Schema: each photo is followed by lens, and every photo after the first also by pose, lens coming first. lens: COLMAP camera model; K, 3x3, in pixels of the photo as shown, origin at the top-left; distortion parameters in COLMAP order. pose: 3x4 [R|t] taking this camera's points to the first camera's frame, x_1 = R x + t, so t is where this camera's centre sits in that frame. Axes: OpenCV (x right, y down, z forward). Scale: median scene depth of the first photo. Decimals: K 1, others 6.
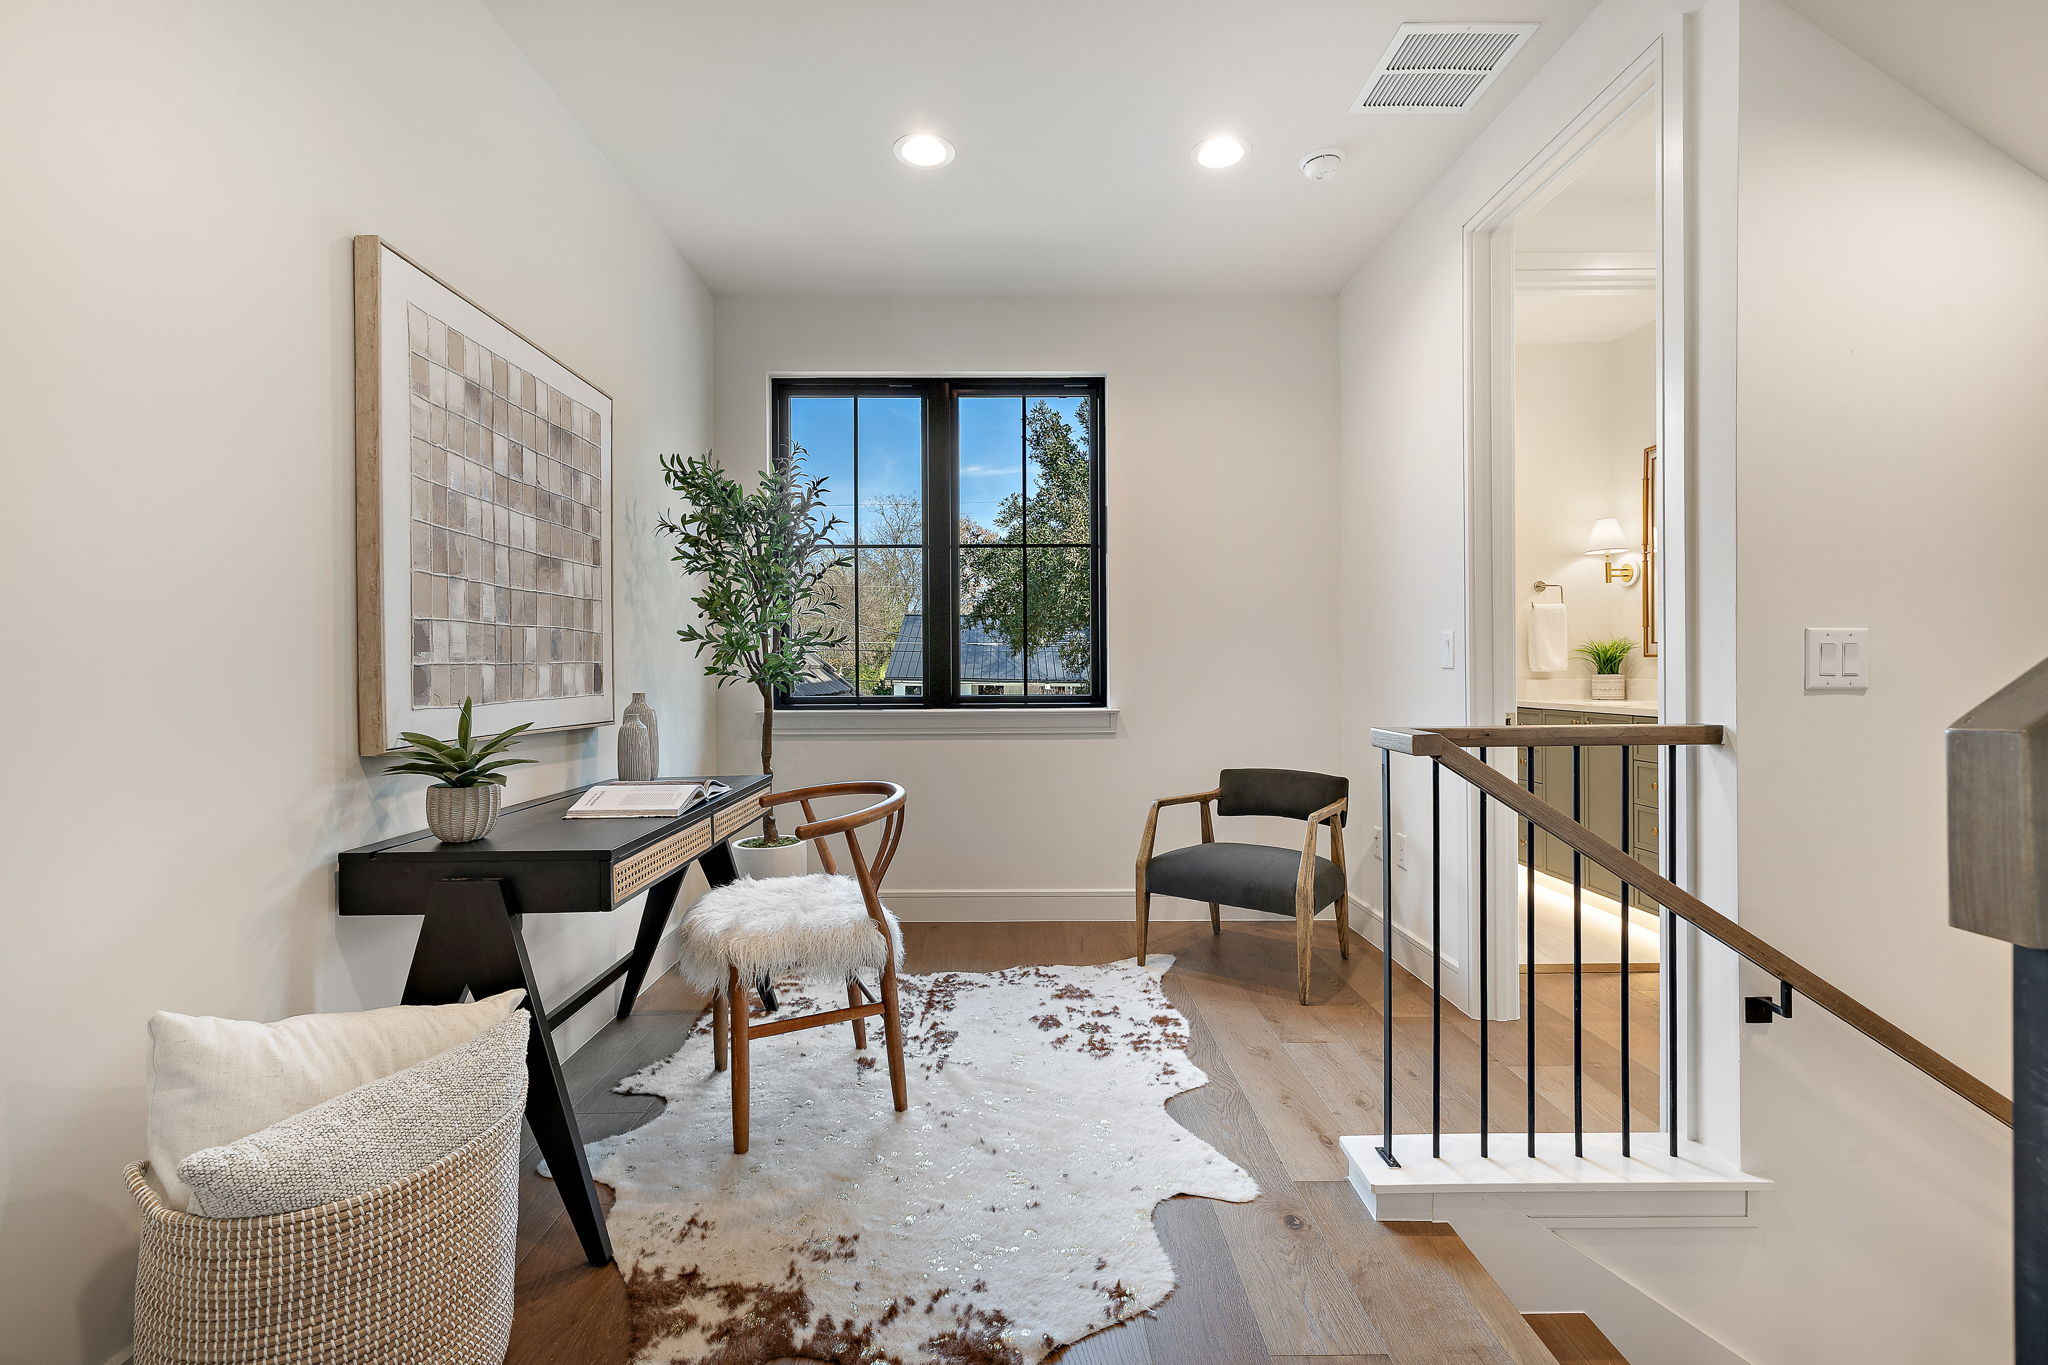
lens RADIAL K [[872.3, 0, 1026.8], [0, 872.3, 673.3], [0, 0, 1]] dist [-0.000368, -0.000045]
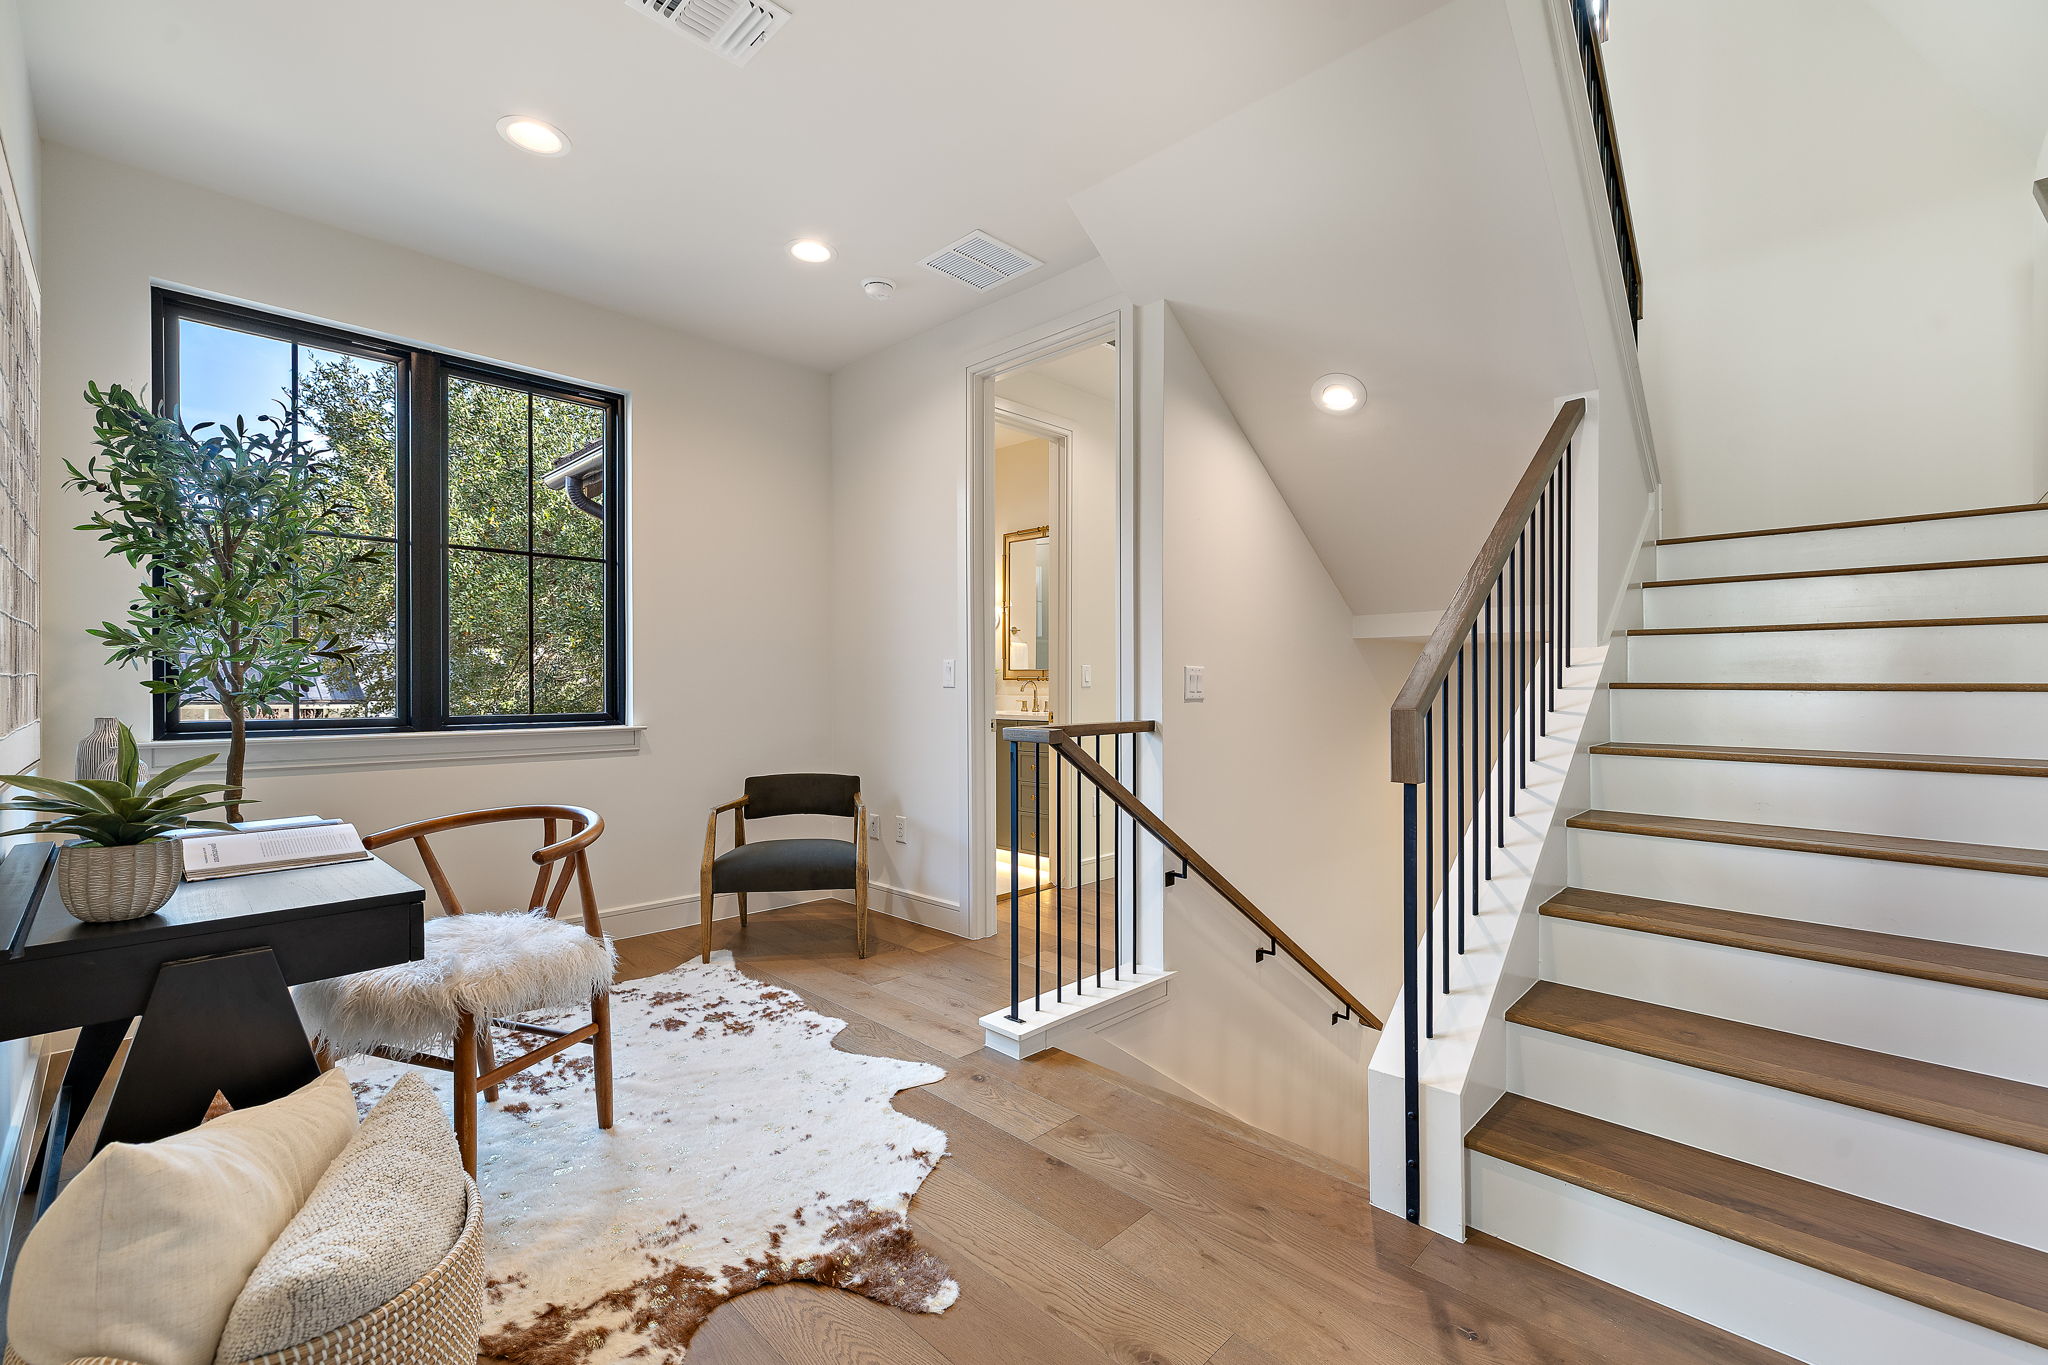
lens RADIAL K [[869.9, 0, 1006.3], [0, 869.9, 686.4], [0, 0, 1]] dist [-0.000730, -0.000185]
pose [[0.713376, 0.004502, 0.700767, -0.601685], [-0.000495, 0.999982, -0.005921, 0.001531], [-0.700781, 0.003877, 0.713366, -0.038181]]
